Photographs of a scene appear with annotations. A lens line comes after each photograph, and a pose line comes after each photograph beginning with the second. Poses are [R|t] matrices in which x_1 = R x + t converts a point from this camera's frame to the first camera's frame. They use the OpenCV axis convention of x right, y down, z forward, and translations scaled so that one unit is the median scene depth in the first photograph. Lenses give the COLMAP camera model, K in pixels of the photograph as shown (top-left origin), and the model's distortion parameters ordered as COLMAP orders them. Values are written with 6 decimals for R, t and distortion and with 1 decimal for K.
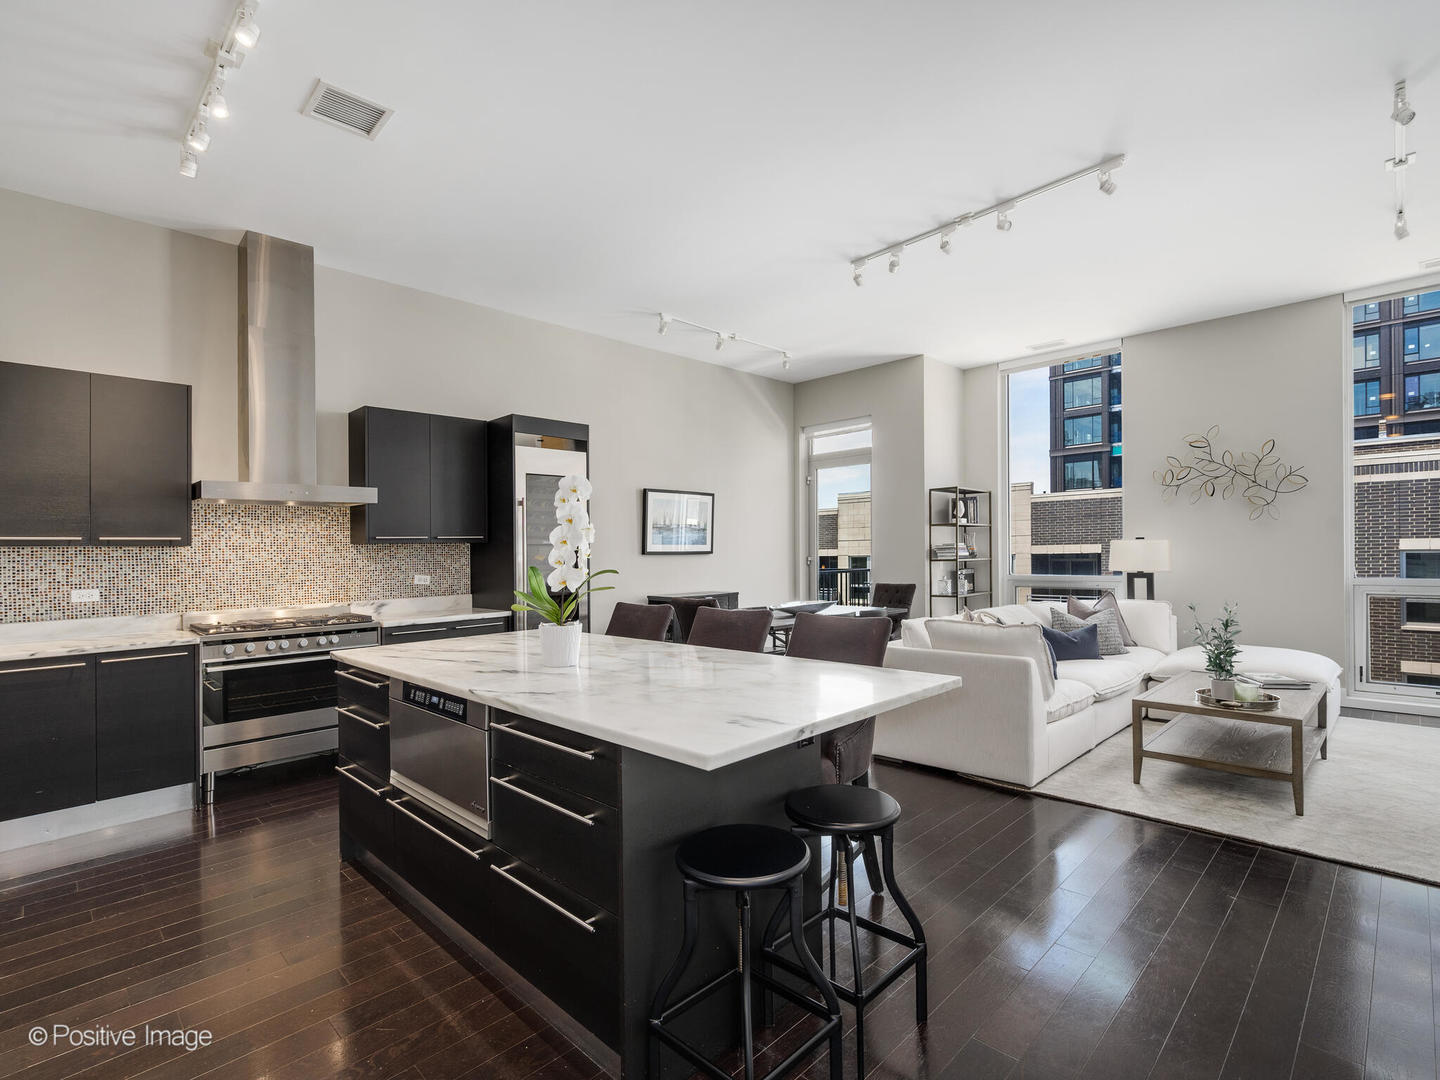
lens RADIAL K [[672.9, 0, 741.6], [0, 672.9, 541.9], [0, 0, 1]] dist [0.001383, -0.000145]
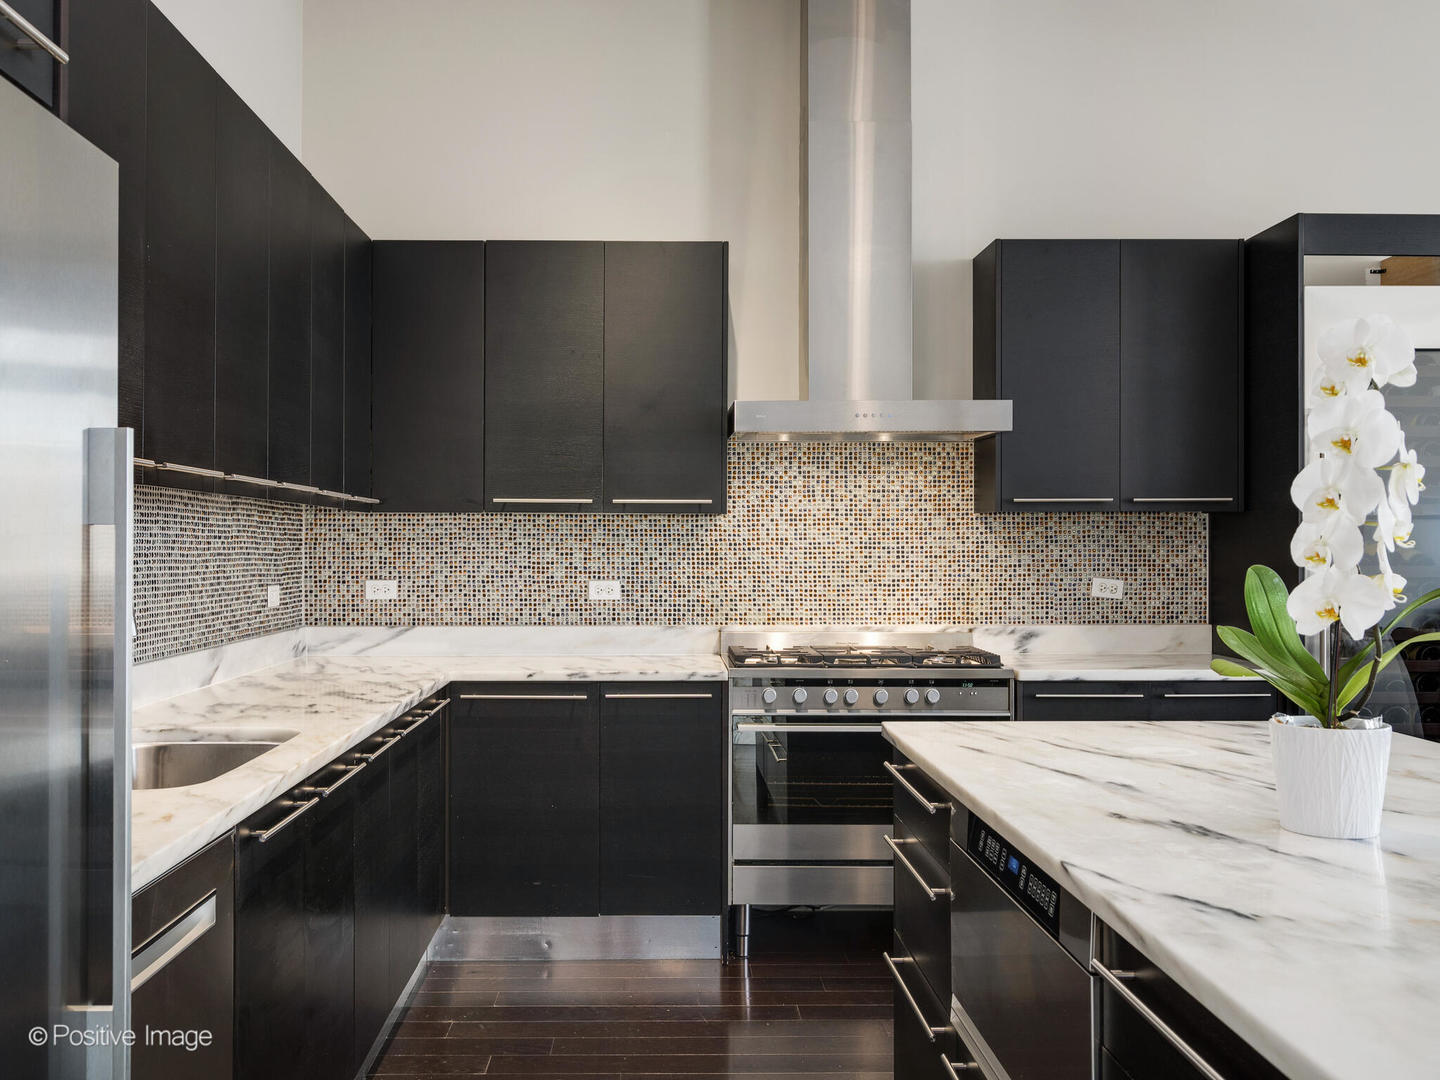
lens RADIAL K [[1347.8, 0, 719.3], [0, 1347.8, 524.1], [0, 0, 1]] dist [-0.005754, -0.003892]
pose [[0.704556, 0.009684, -0.709582, 0.016568], [-0.005548, 0.999951, 0.008138, 0.005363], [0.709627, -0.001797, 0.704575, 0.163788]]
